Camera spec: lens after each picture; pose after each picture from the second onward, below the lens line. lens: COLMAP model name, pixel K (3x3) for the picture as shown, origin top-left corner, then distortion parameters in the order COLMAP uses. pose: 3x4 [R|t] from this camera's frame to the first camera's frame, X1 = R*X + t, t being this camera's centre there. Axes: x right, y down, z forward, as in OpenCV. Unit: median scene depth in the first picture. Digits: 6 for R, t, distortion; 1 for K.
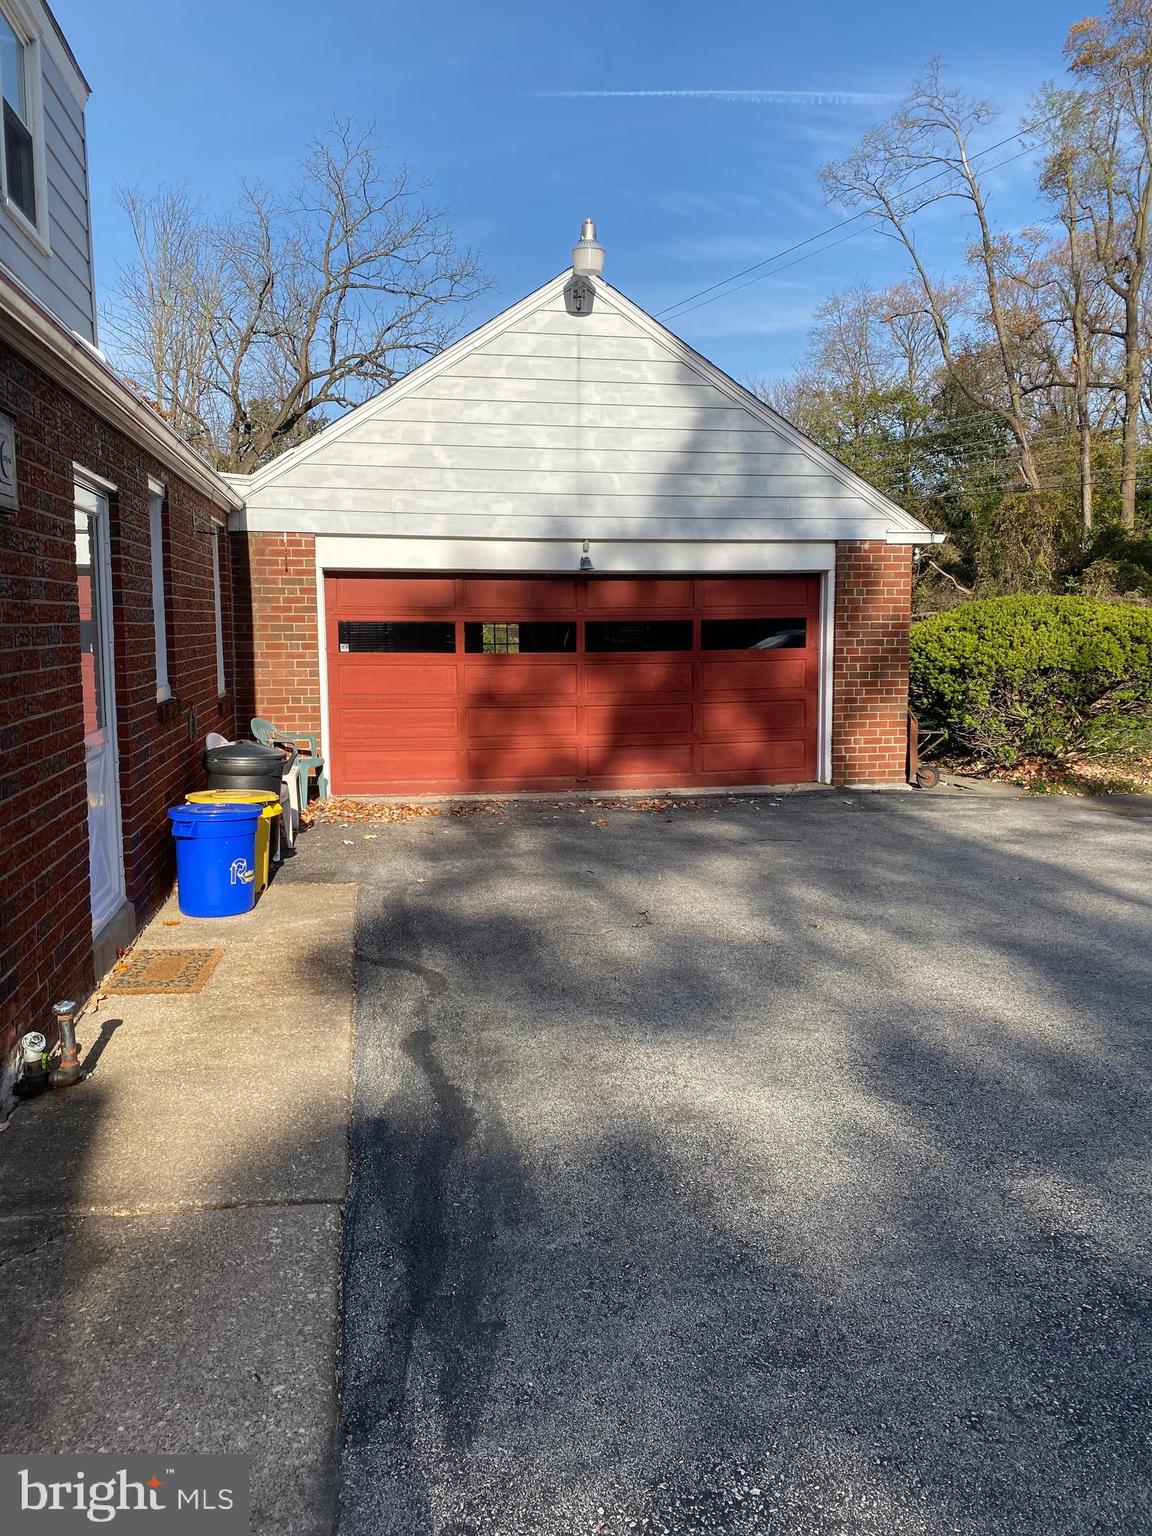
lens RADIAL K [[1194.7, 0, 581.9], [0, 1194.7, 733.9], [0, 0, 1]] dist [0.085548, -0.002082]
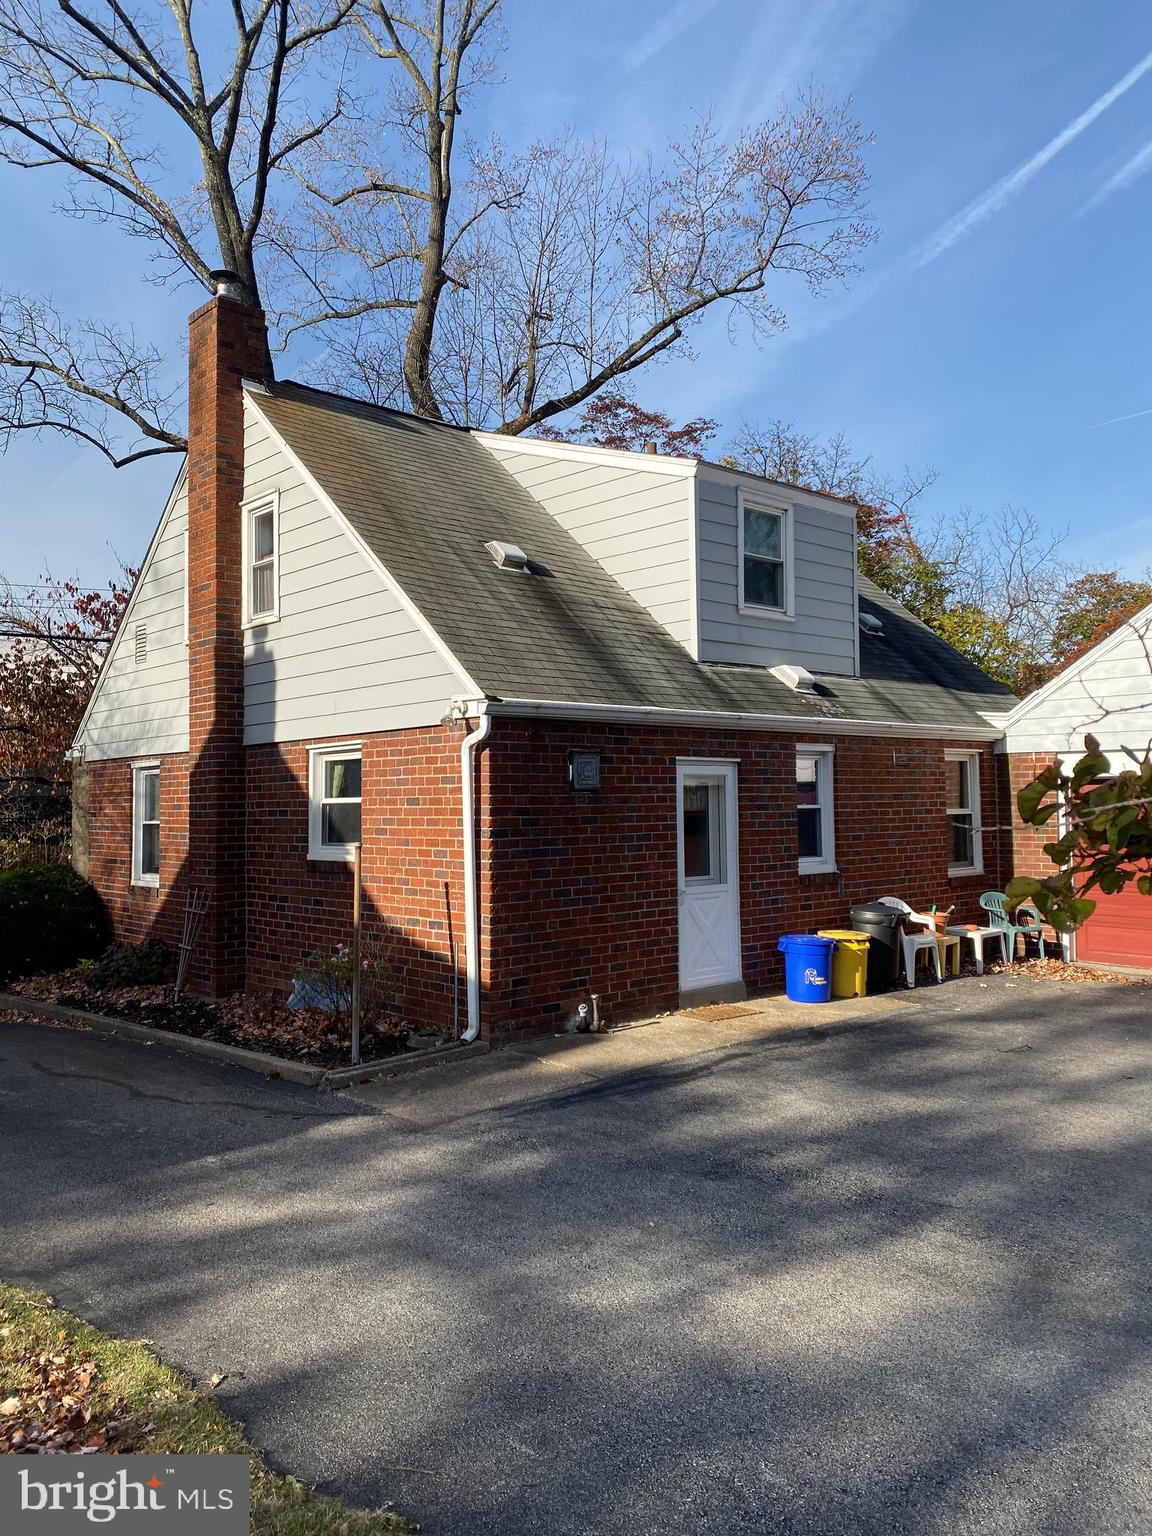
lens RADIAL K [[1194.7, 0, 581.9], [0, 1194.7, 733.9], [0, 0, 1]] dist [0.085548, -0.002082]
pose [[0.519261, -0.054801, -0.852857, 0.585862], [-0.073126, 0.991433, -0.108228, -0.006794], [0.851481, 0.118564, 0.510805, -0.098644]]
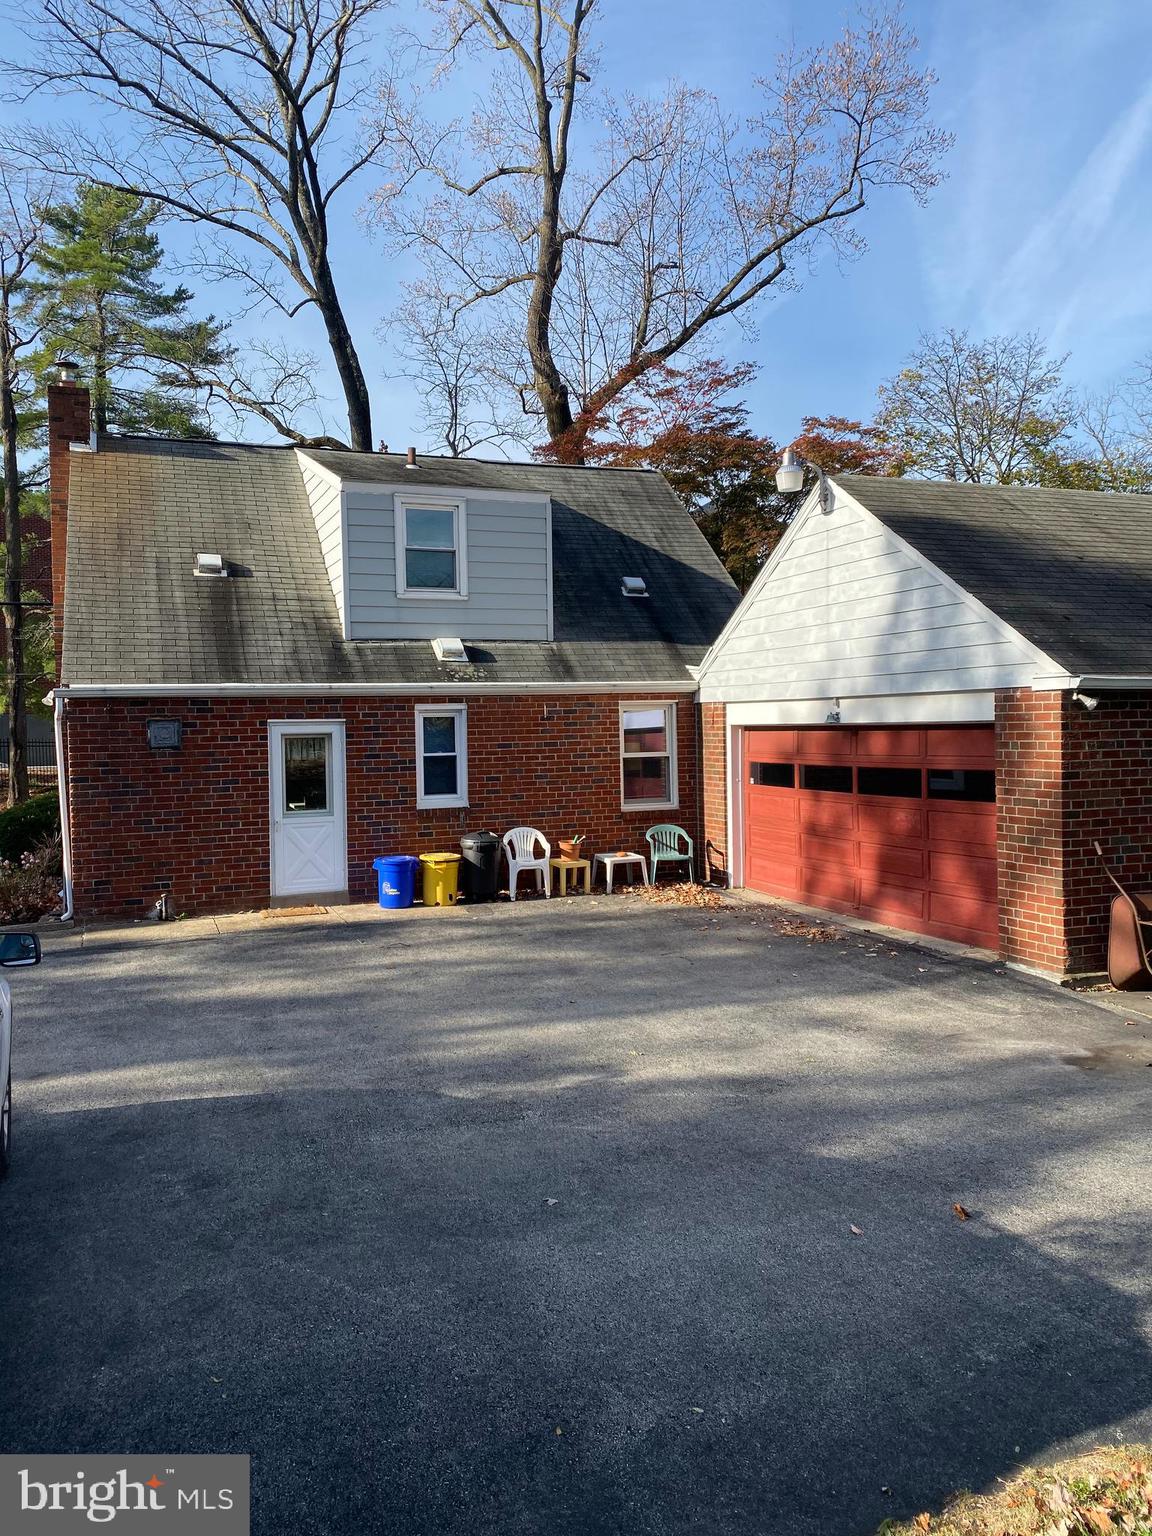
lens RADIAL K [[1194.7, 0, 581.9], [0, 1194.7, 733.9], [0, 0, 1]] dist [0.085548, -0.002082]
pose [[0.179942, 0.006898, -0.983653, 1.108510], [-0.079054, 0.996842, -0.007471, -0.099144], [0.980495, 0.079106, 0.179919, 0.550032]]
